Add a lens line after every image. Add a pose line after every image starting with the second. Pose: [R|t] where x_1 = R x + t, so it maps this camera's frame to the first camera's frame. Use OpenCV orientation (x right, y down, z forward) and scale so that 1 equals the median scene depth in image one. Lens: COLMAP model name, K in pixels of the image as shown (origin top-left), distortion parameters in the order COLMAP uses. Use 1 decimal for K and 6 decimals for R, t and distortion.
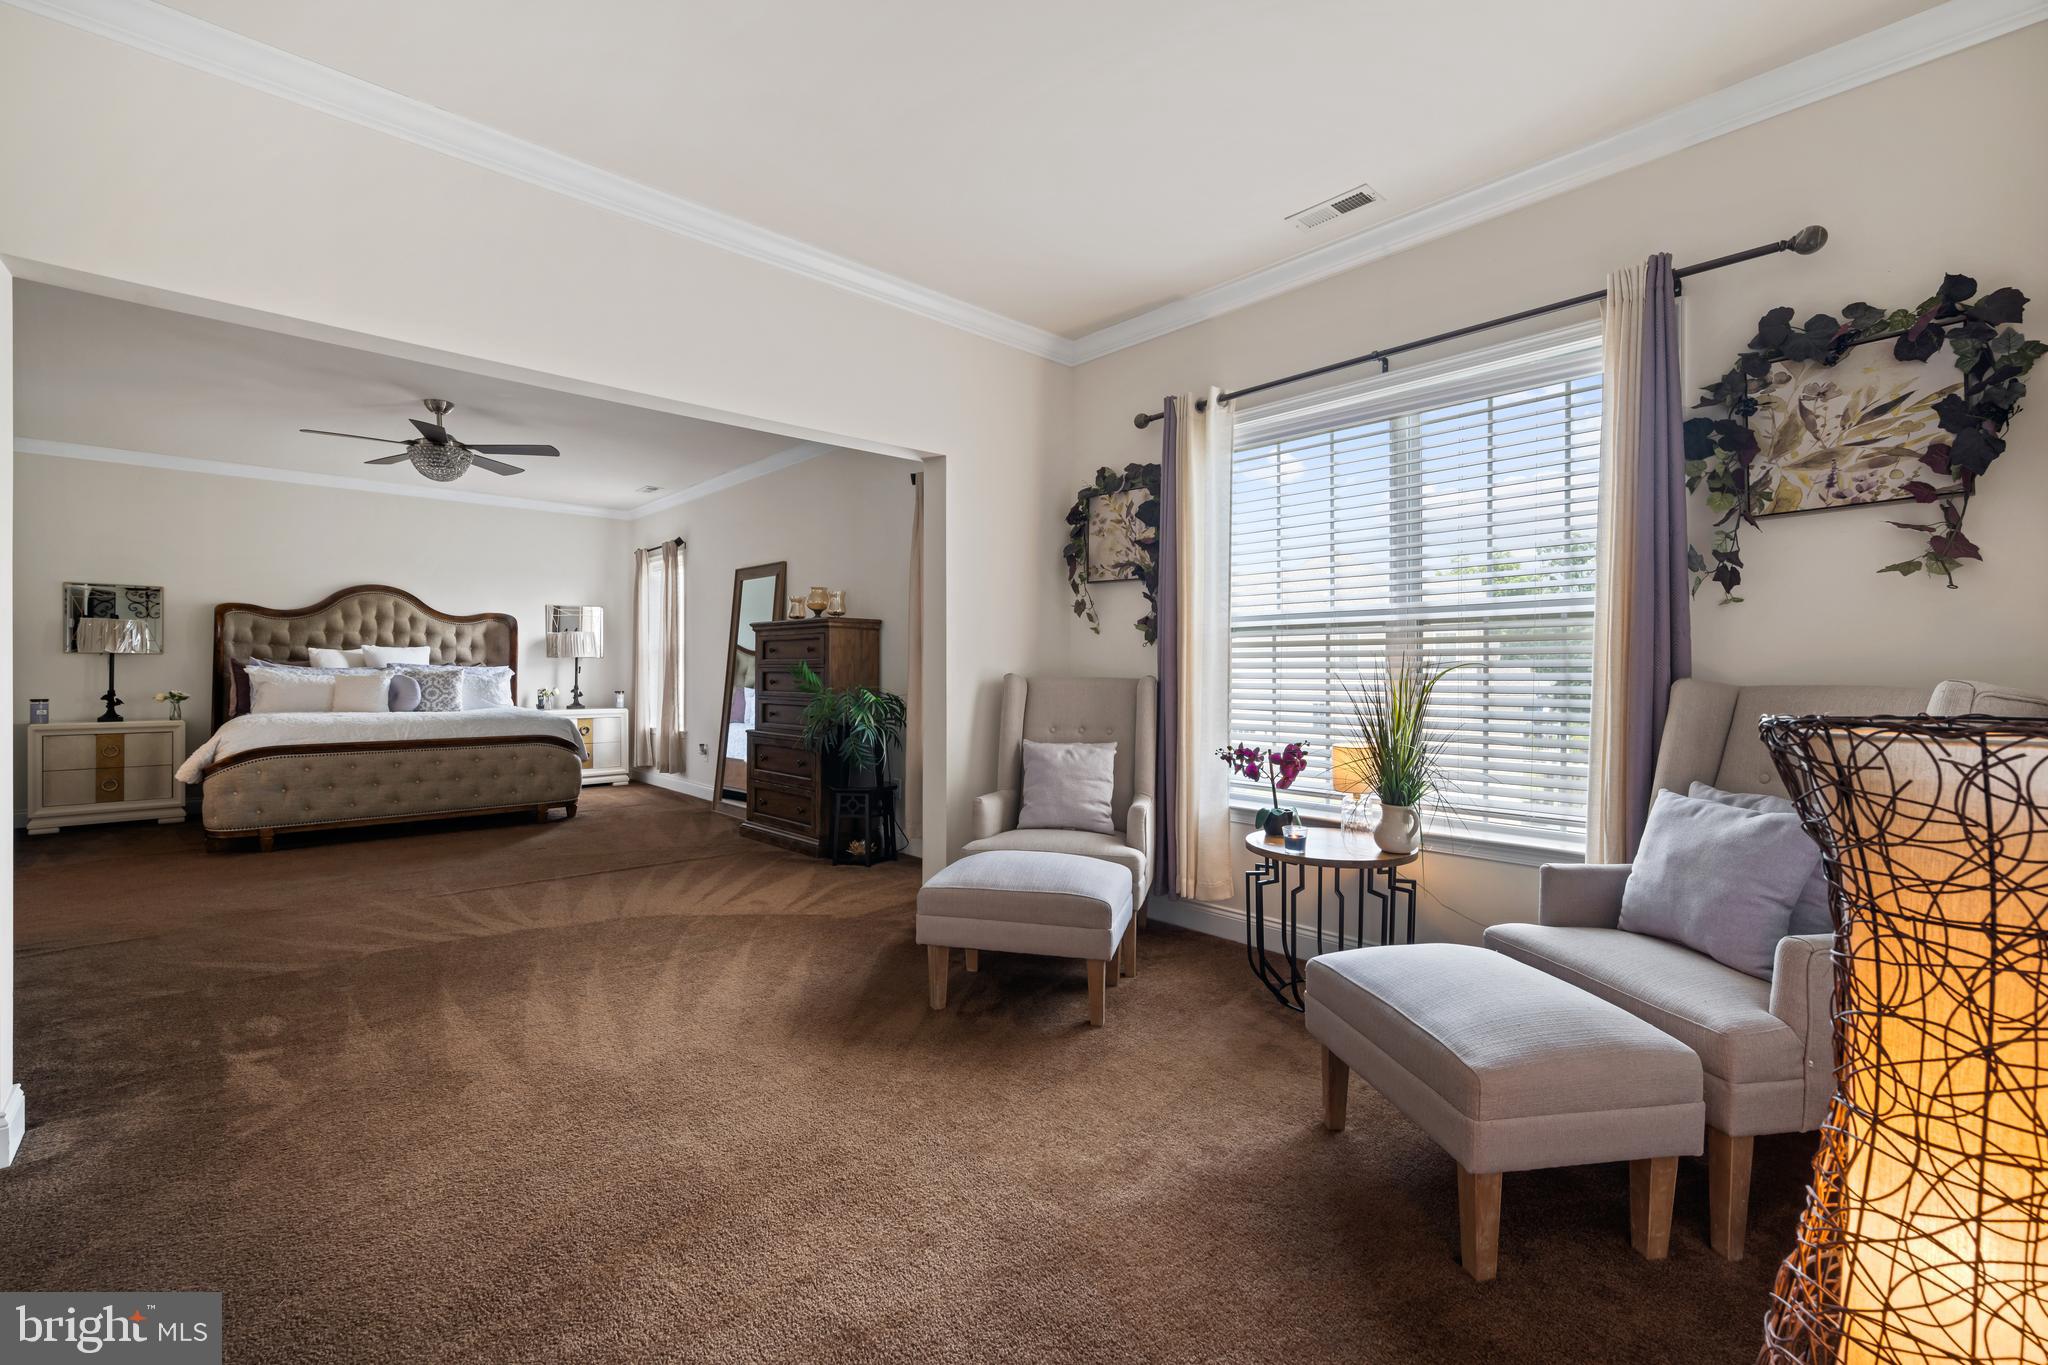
lens RADIAL K [[888.0, 0, 1029.5], [0, 888.0, 668.1], [0, 0, 1]] dist [-0.000719, -0.000429]
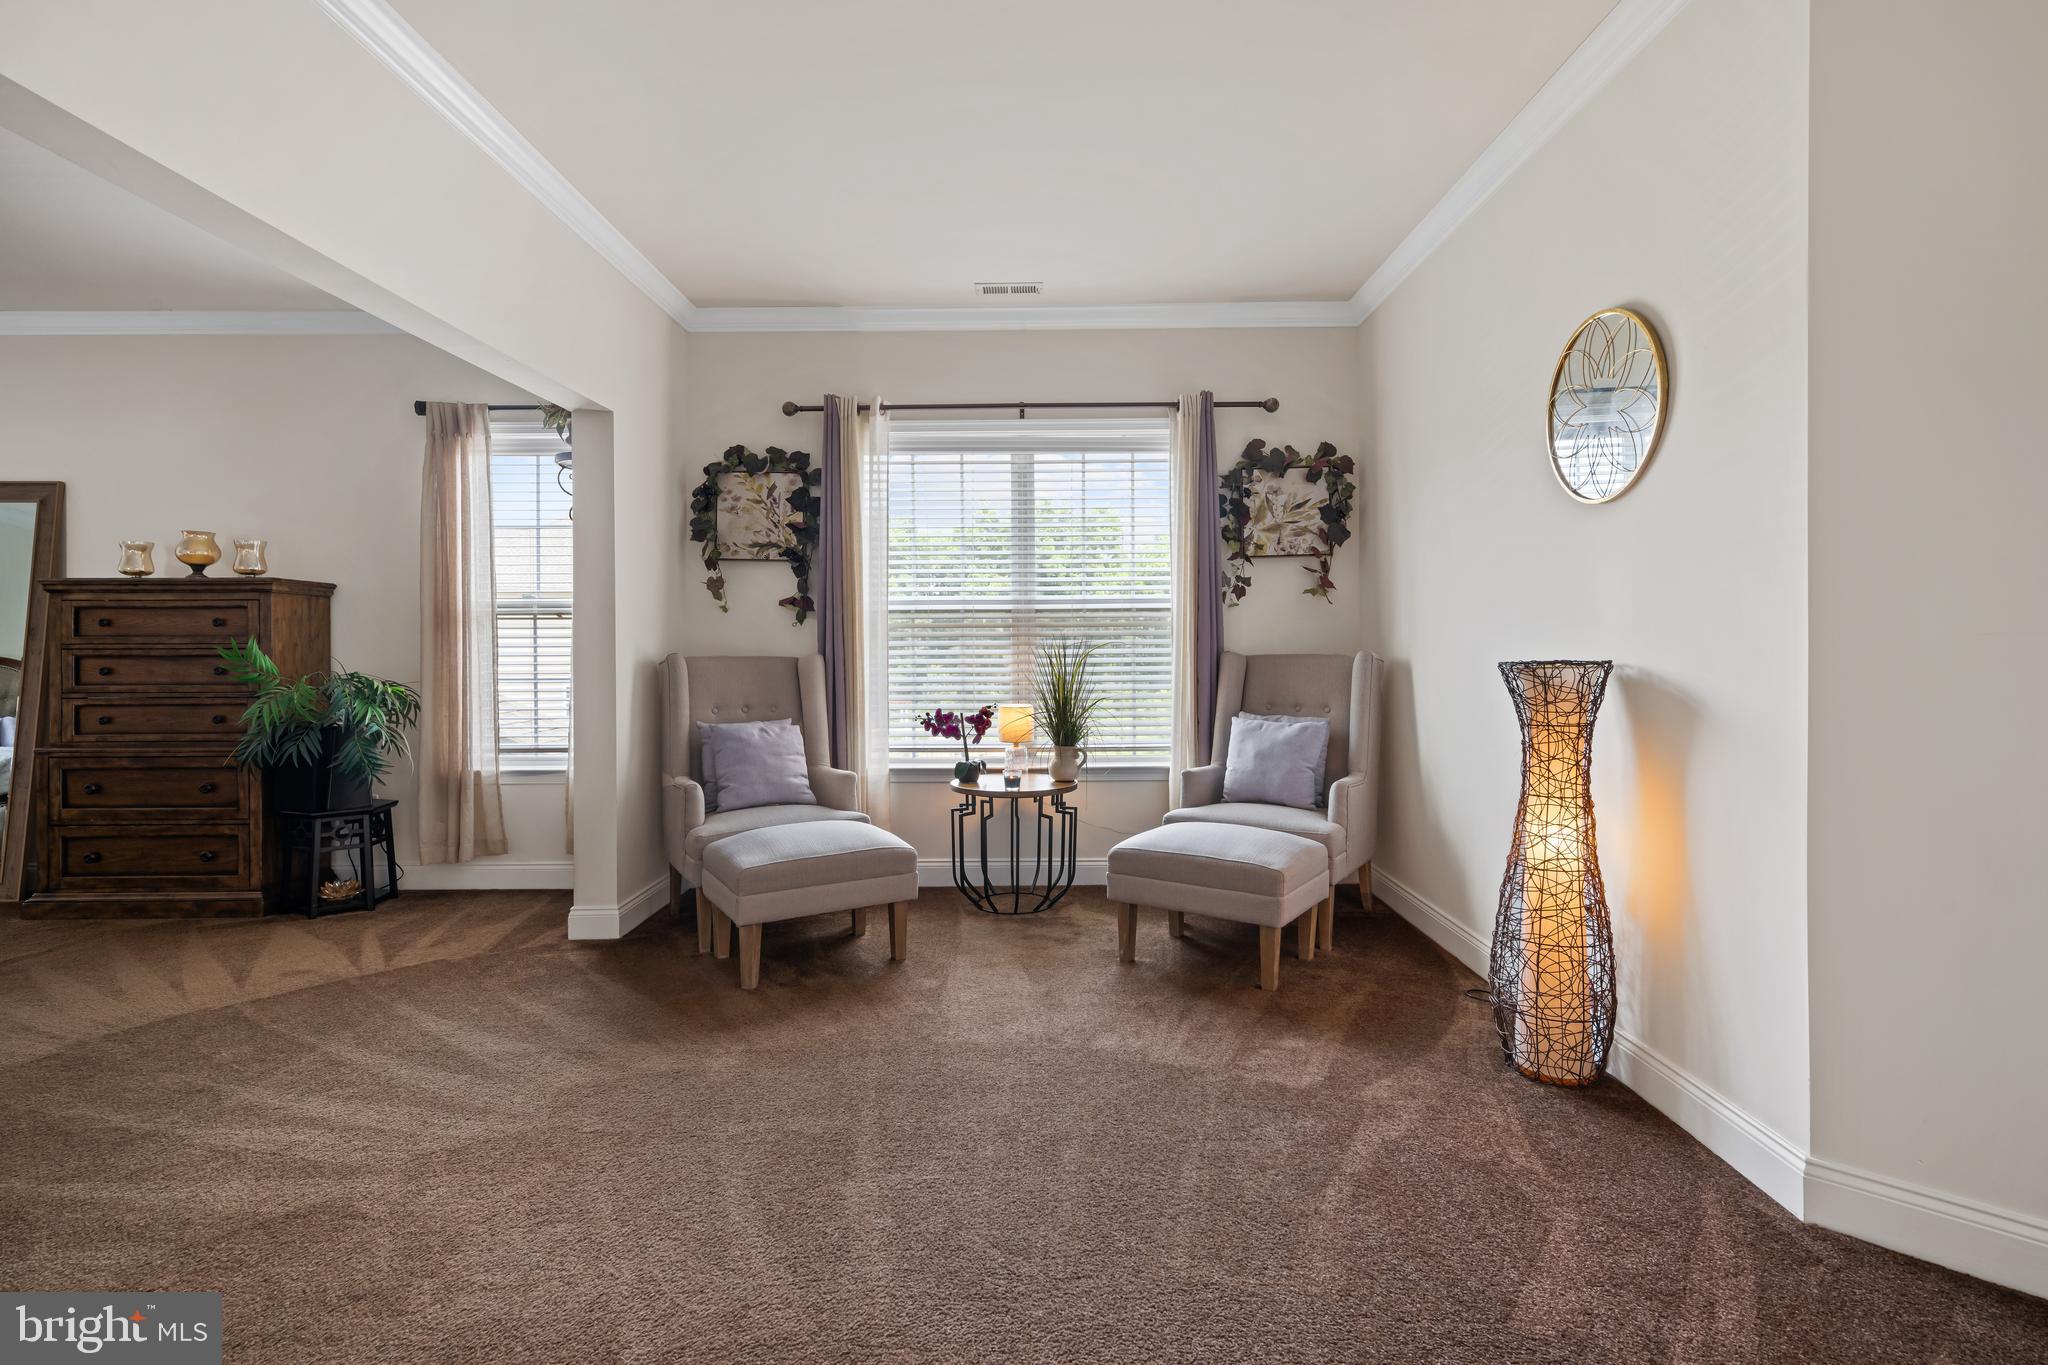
lens RADIAL K [[972.9, 0, 1060.9], [0, 972.9, 646.5], [0, 0, 1]] dist [-0.003208, 0.000241]
pose [[0.667440, -0.003879, 0.744653, -0.479541], [0.004178, 0.999990, 0.001464, -0.001051], [-0.744652, 0.002134, 0.667450, 0.006480]]
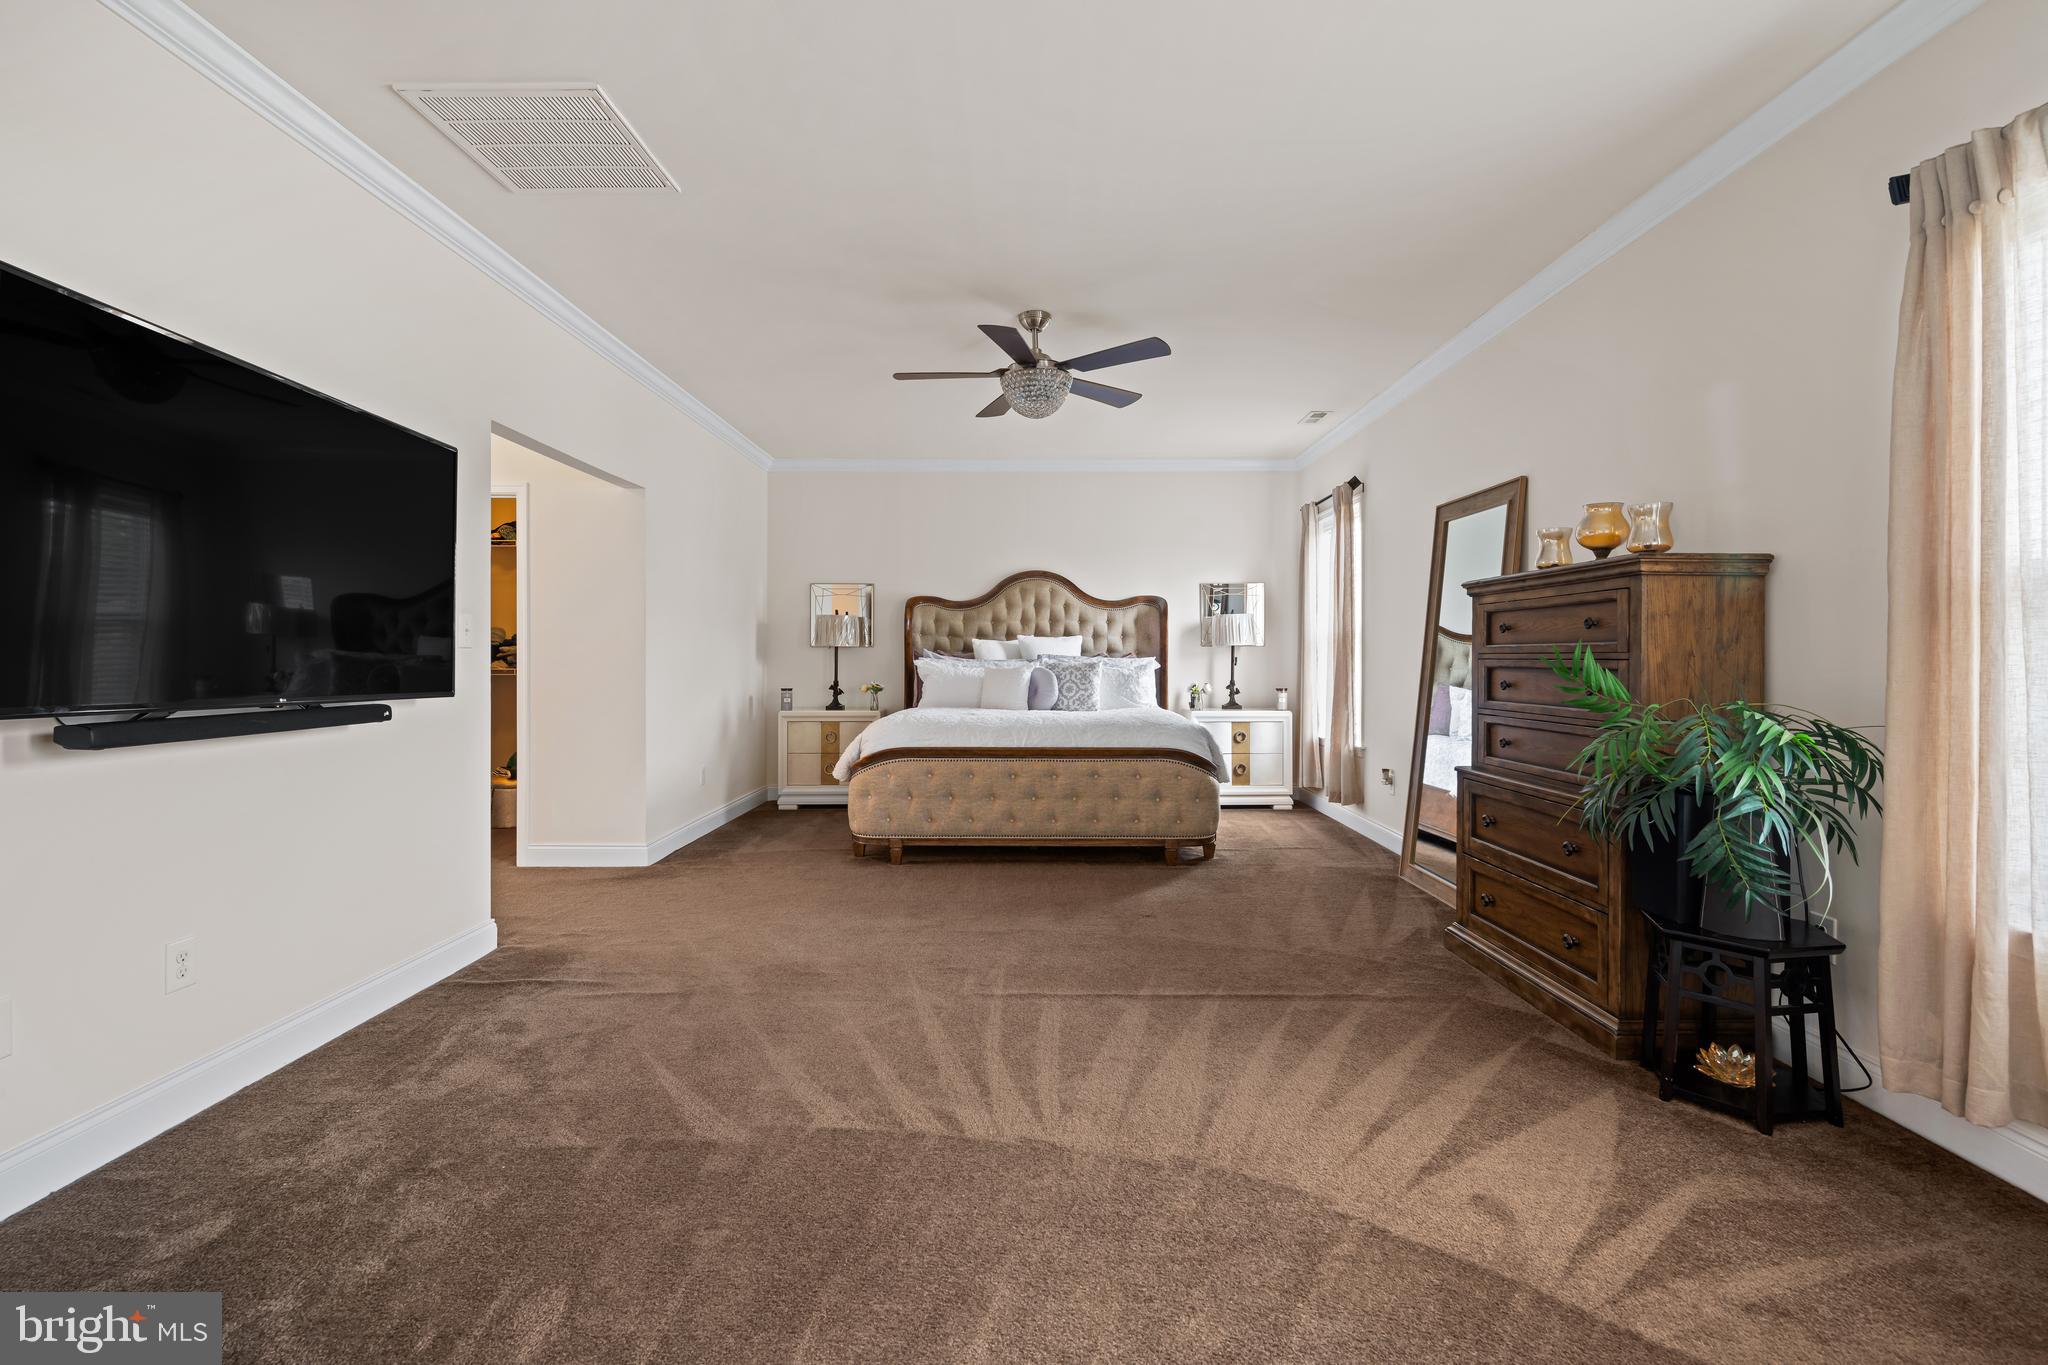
lens RADIAL K [[888.0, 0, 1031.8], [0, 888.0, 660.5], [0, 0, 1]] dist [-0.000719, -0.000429]
pose [[0.733152, -0.000646, -0.680065, -0.177118], [0.003420, 0.999990, 0.002737, -0.003162], [0.680056, -0.004332, 0.733147, 0.536374]]
